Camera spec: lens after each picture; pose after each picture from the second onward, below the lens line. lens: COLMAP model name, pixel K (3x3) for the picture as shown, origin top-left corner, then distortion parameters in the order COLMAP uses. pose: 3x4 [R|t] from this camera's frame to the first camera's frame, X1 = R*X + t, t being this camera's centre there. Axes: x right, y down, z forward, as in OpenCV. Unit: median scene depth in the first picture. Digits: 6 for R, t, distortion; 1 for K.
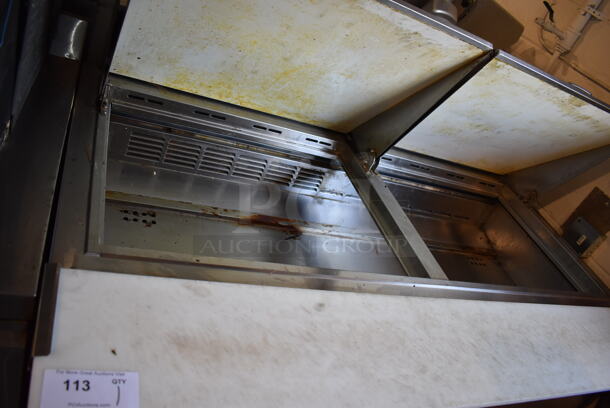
lens RADIAL K [[467.2, 0, 305.0], [0, 467.2, 204.0], [0, 0, 1]] dist [-0.093675, 0.001292]
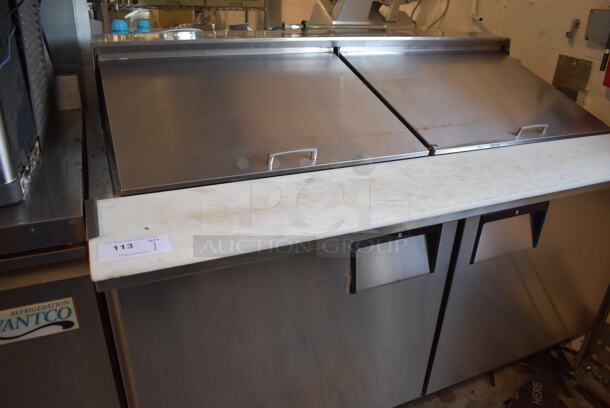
lens RADIAL K [[467.2, 0, 305.0], [0, 467.2, 204.0], [0, 0, 1]] dist [-0.093675, 0.001292]
pose [[0.923133, -0.376254, -0.079114, 0.093860], [0.365128, 0.922366, -0.126185, 0.420017], [0.120450, 0.087599, 0.988847, -0.189388]]
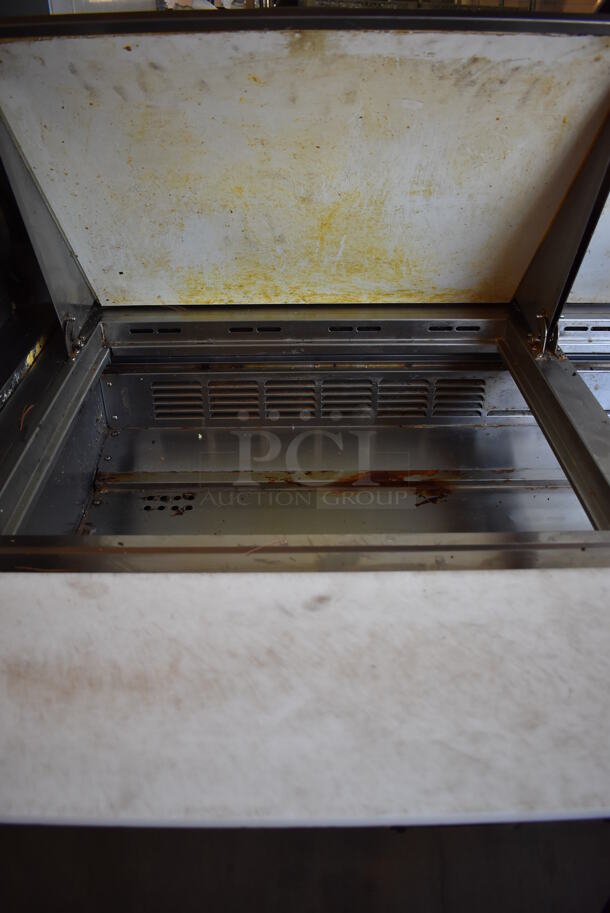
lens RADIAL K [[699.3, 0, 305.0], [0, 699.3, 456.5], [0, 0, 1]] dist [-0.093675, 0.001292]
pose [[0.867820, -0.187439, -0.460168, 0.406063], [0.159299, 0.982188, -0.099653, 0.133135], [0.470651, 0.013177, 0.882221, 0.293612]]
